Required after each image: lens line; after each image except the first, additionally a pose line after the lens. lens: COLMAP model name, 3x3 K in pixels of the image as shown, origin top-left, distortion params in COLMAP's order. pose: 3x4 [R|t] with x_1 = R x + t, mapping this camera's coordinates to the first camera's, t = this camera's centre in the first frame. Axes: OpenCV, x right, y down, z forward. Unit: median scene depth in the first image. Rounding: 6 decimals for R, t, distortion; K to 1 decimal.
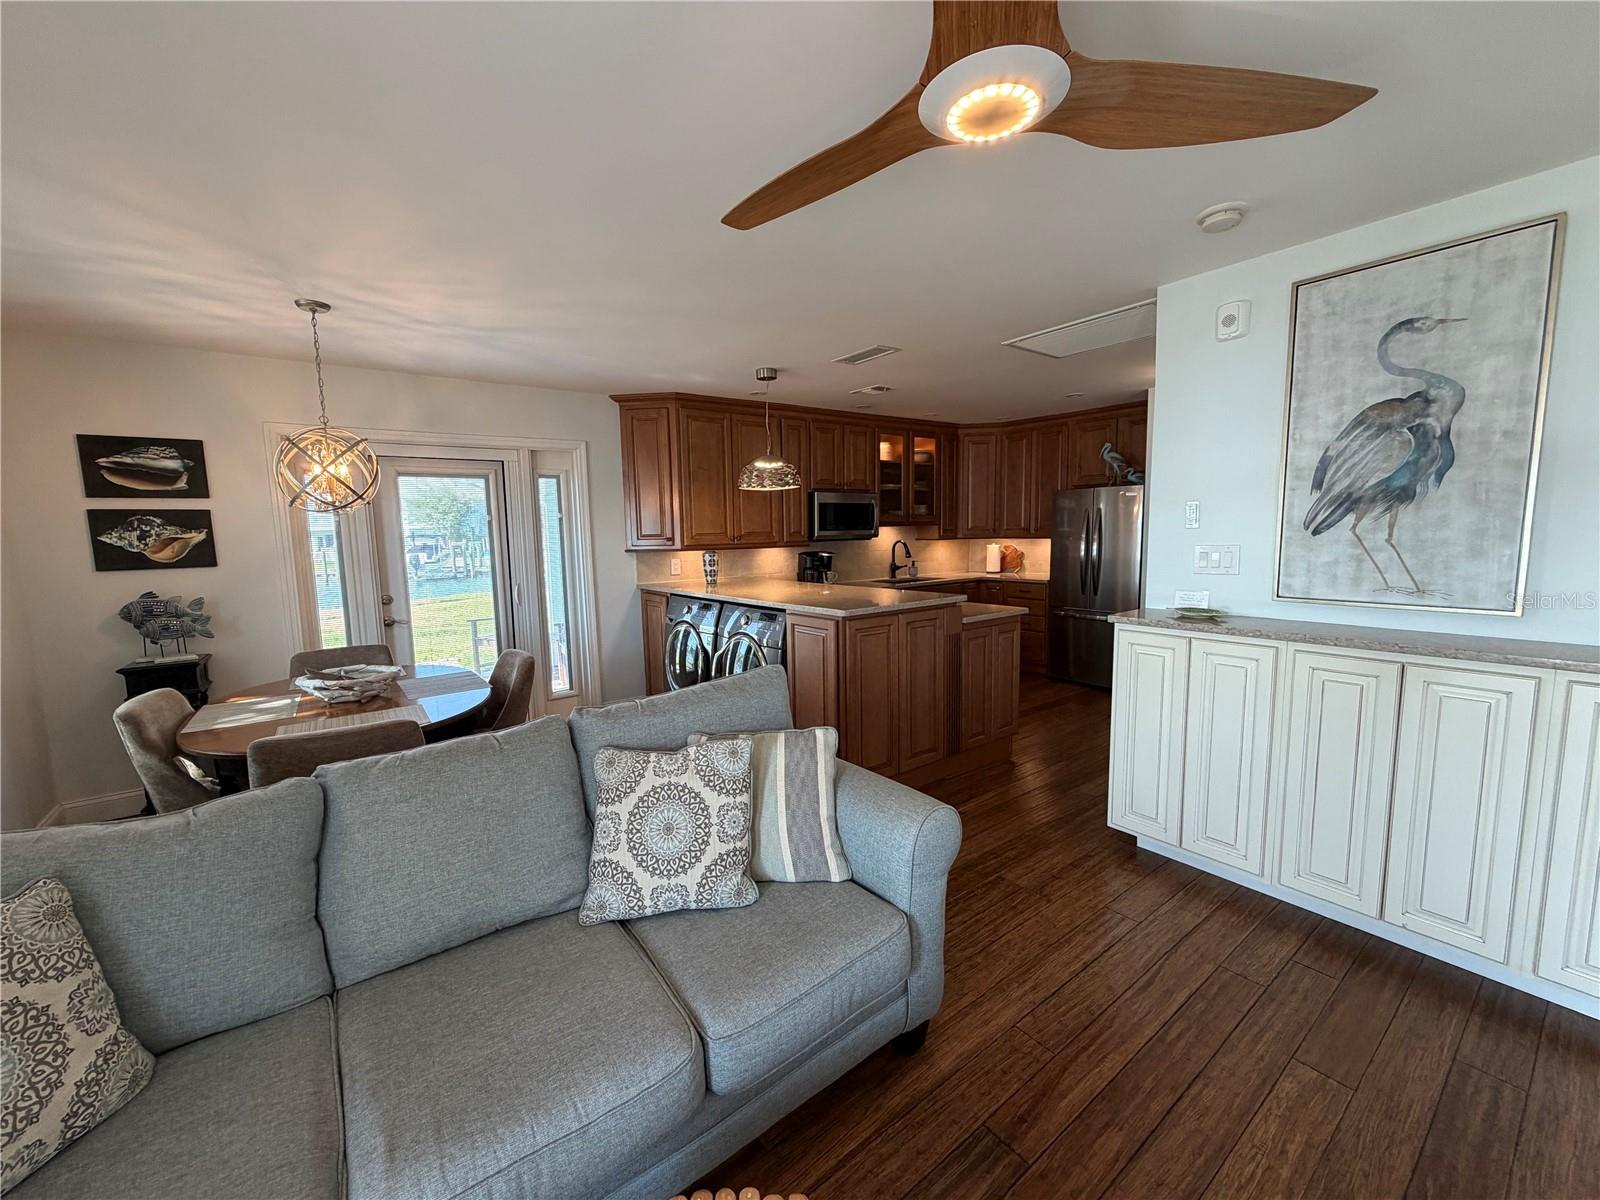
lens RADIAL K [[641.0, 0, 794.4], [0, 641.0, 602.8], [0, 0, 1]] dist [0.002594, 0.000348]
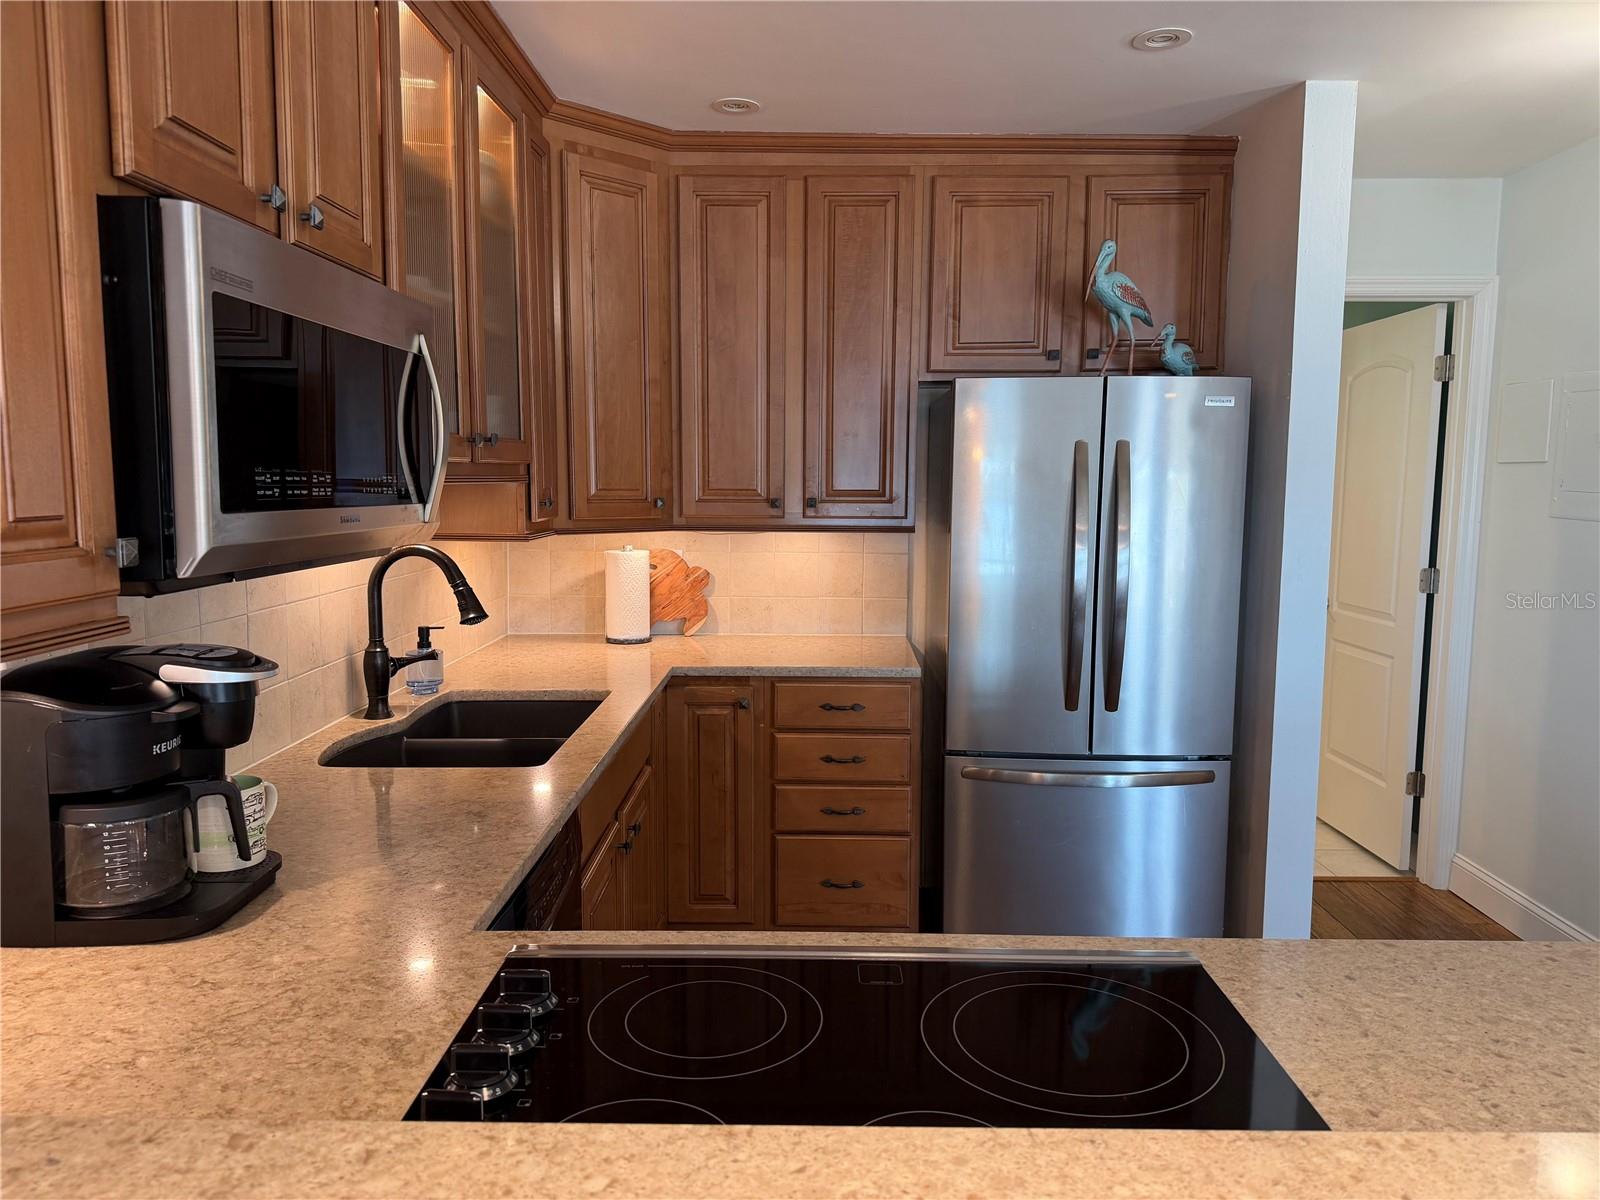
lens RADIAL K [[1114.2, 0, 792.9], [0, 1114.2, 605.5], [0, 0, 1]] dist [0.116640, -0.181109]
pose [[0.617059, -0.065905, 0.784152, -0.117921], [0.073416, 0.996962, 0.026019, -0.148061], [-0.783485, 0.041514, 0.620023, 1.259108]]
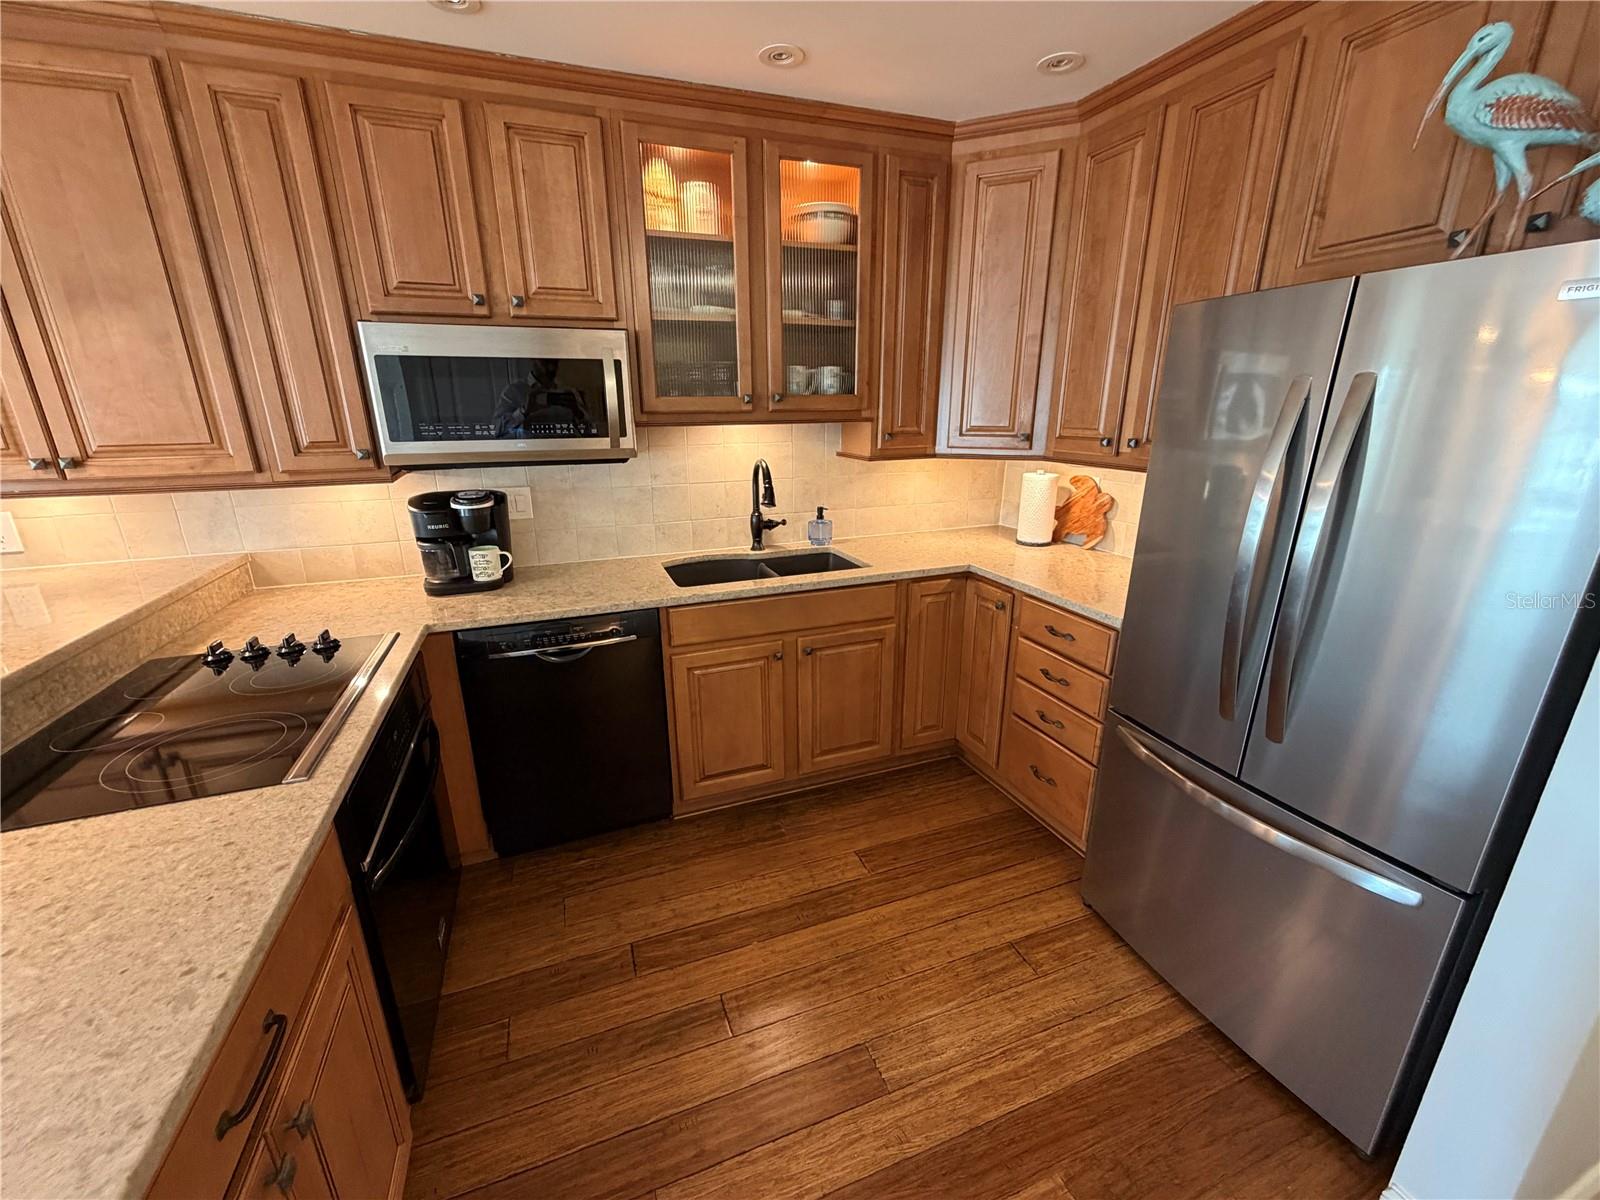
lens RADIAL K [[641.0, 0, 794.4], [0, 641.0, 602.8], [0, 0, 1]] dist [0.002594, 0.000348]
pose [[0.957883, 0.099415, -0.269400, 0.575795], [-0.046253, 0.979325, 0.196936, -0.171793], [0.283409, -0.176181, 0.942677, 1.173544]]
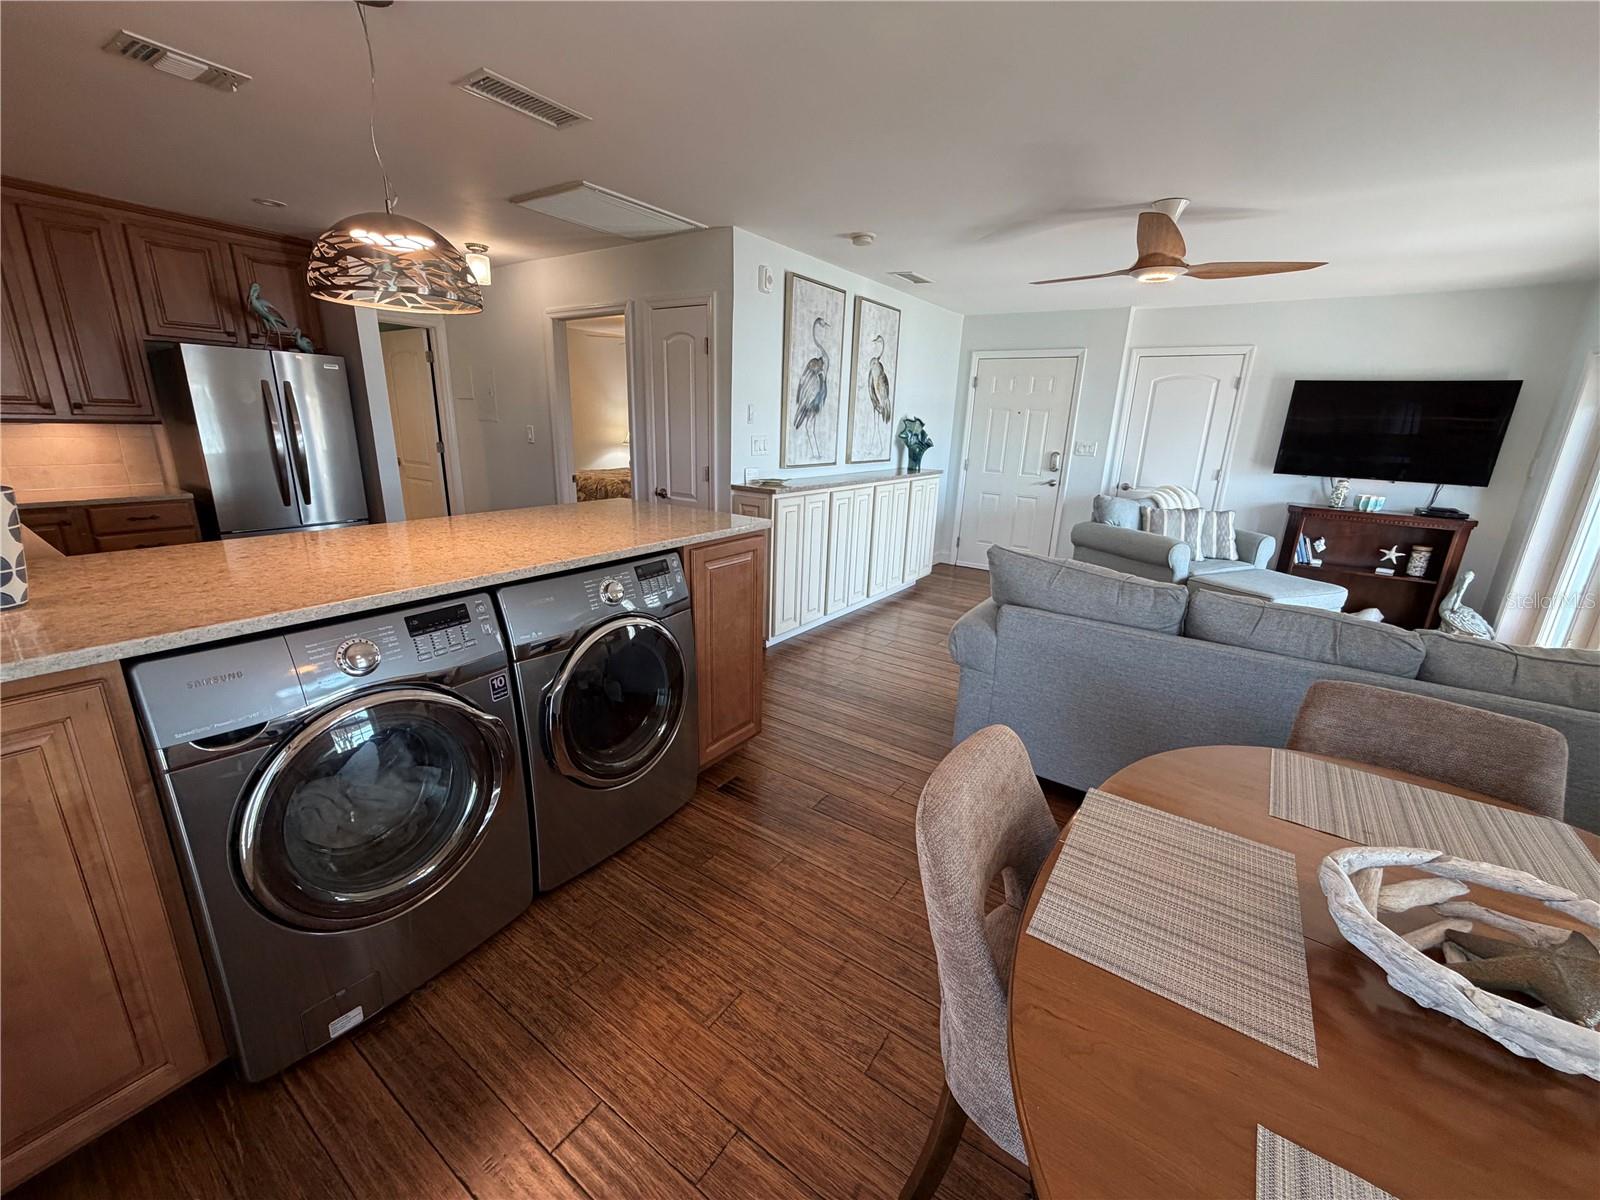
lens RADIAL K [[641.0, 0, 794.4], [0, 641.0, 602.8], [0, 0, 1]] dist [0.002594, 0.000348]
pose [[-0.306924, -0.253515, 0.917348, -0.678532], [0.084066, 0.952881, 0.291461, -0.118091], [-0.948014, 0.166575, -0.271150, 1.120620]]
